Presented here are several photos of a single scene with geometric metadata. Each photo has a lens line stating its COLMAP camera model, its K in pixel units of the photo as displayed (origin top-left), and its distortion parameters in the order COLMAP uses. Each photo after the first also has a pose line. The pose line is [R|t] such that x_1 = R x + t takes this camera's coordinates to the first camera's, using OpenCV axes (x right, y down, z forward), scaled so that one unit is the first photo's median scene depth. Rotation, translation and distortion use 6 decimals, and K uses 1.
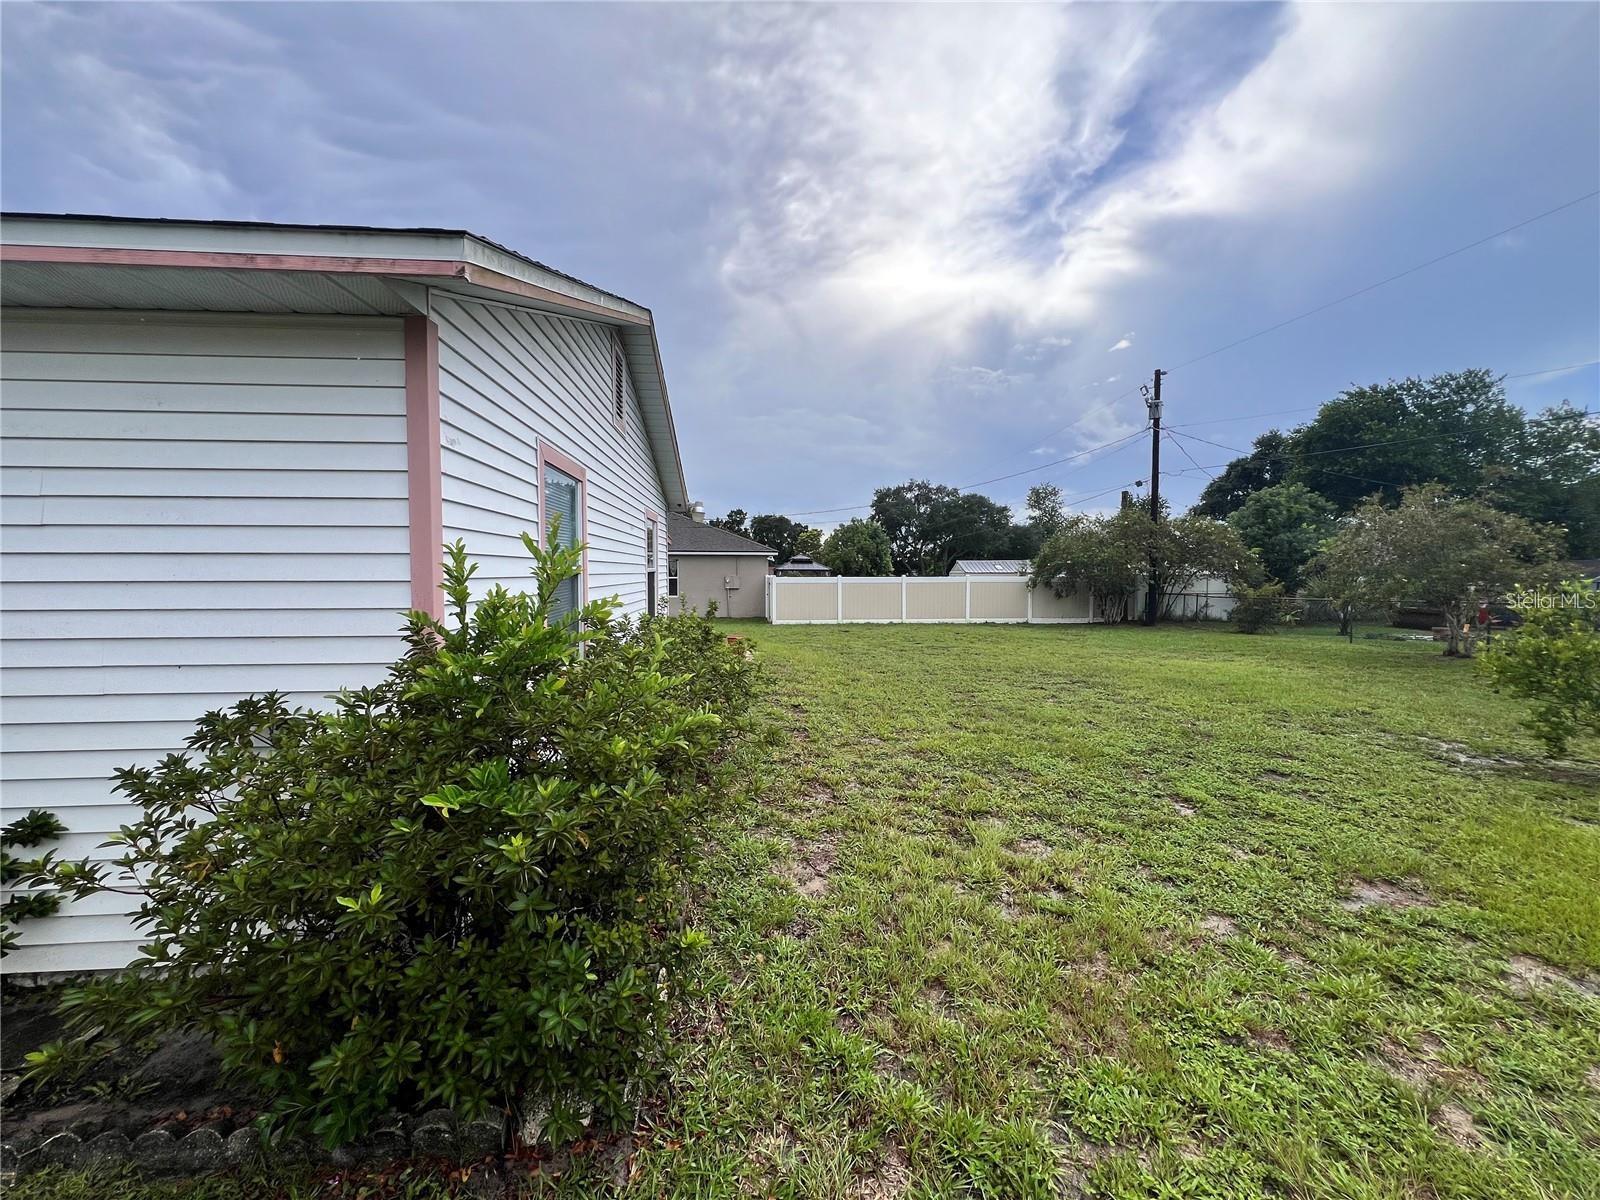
lens RADIAL K [[634.5, 0, 792.6], [0, 634.5, 598.4], [0, 0, 1]] dist [-0.000713, 0.000545]
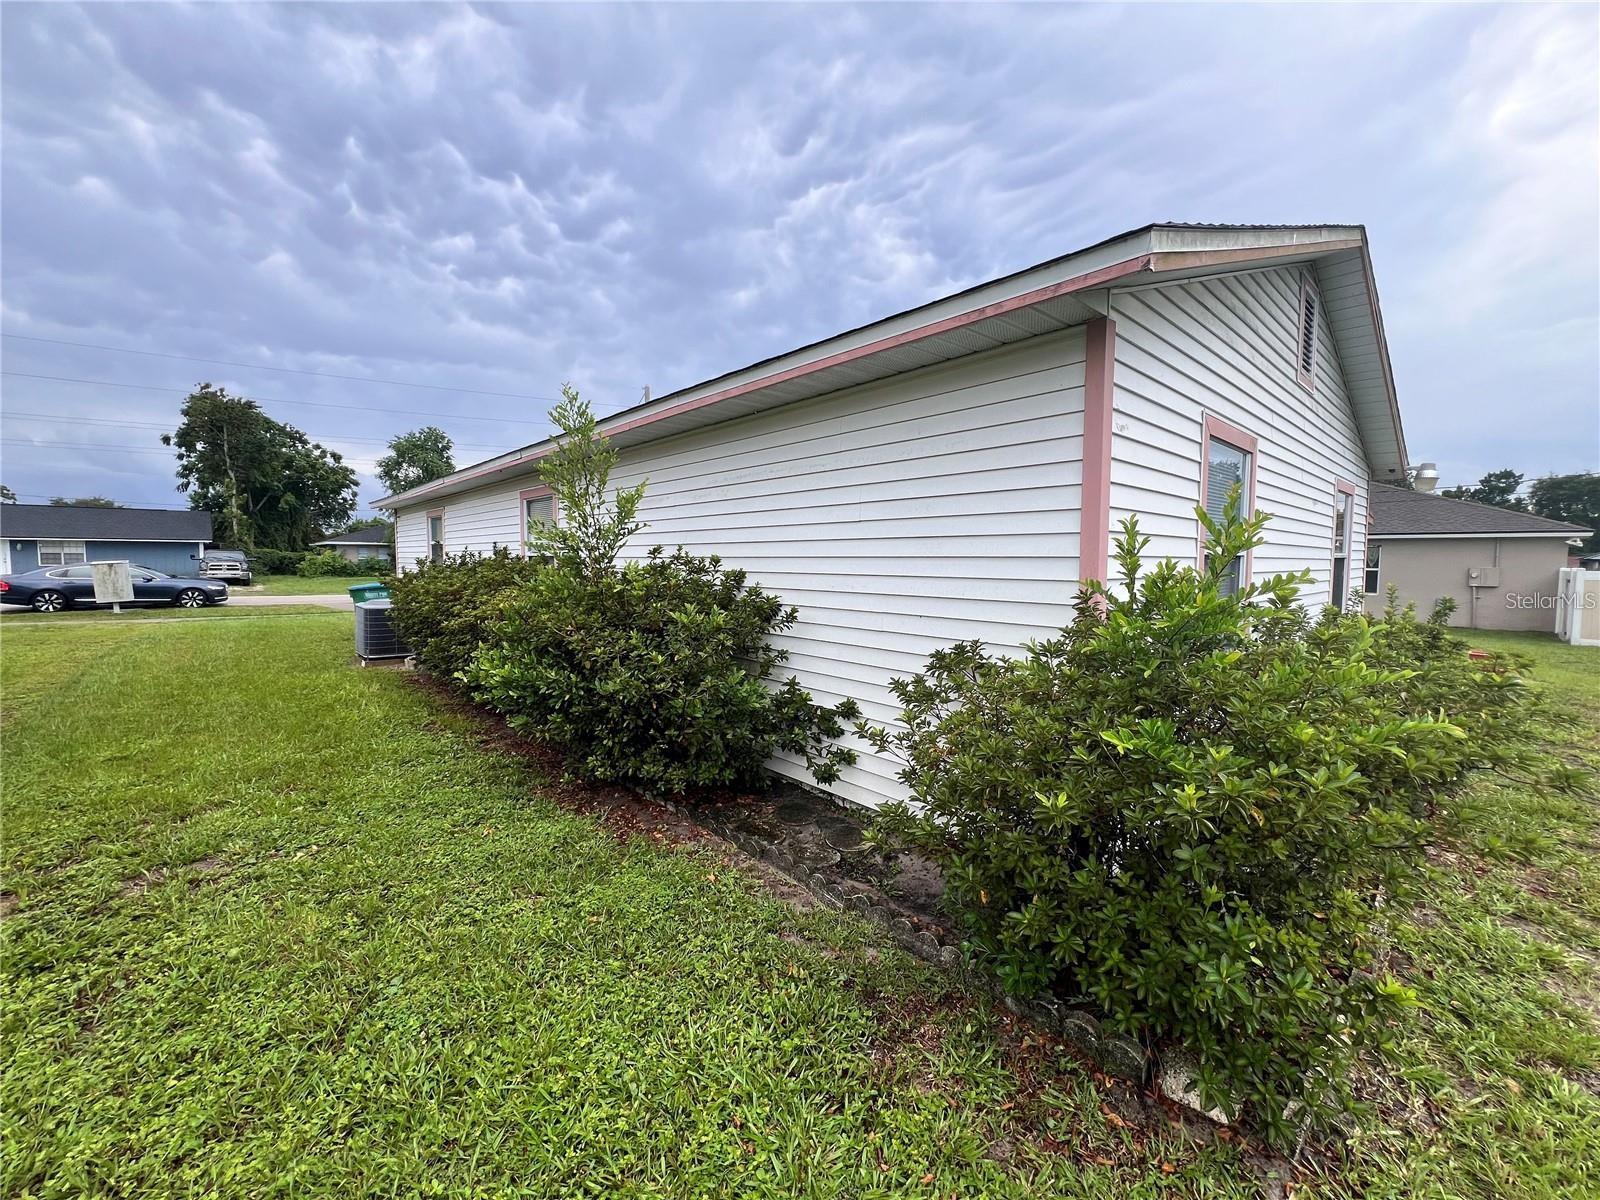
lens RADIAL K [[639.4, 0, 795.3], [0, 639.4, 597.5], [0, 0, 1]] dist [-0.000830, 0.000109]
pose [[0.608962, 0.051548, -0.791522, -0.002711], [-0.041331, 0.998593, 0.033234, 0.030717], [0.792122, 0.012476, 0.610236, -0.109273]]
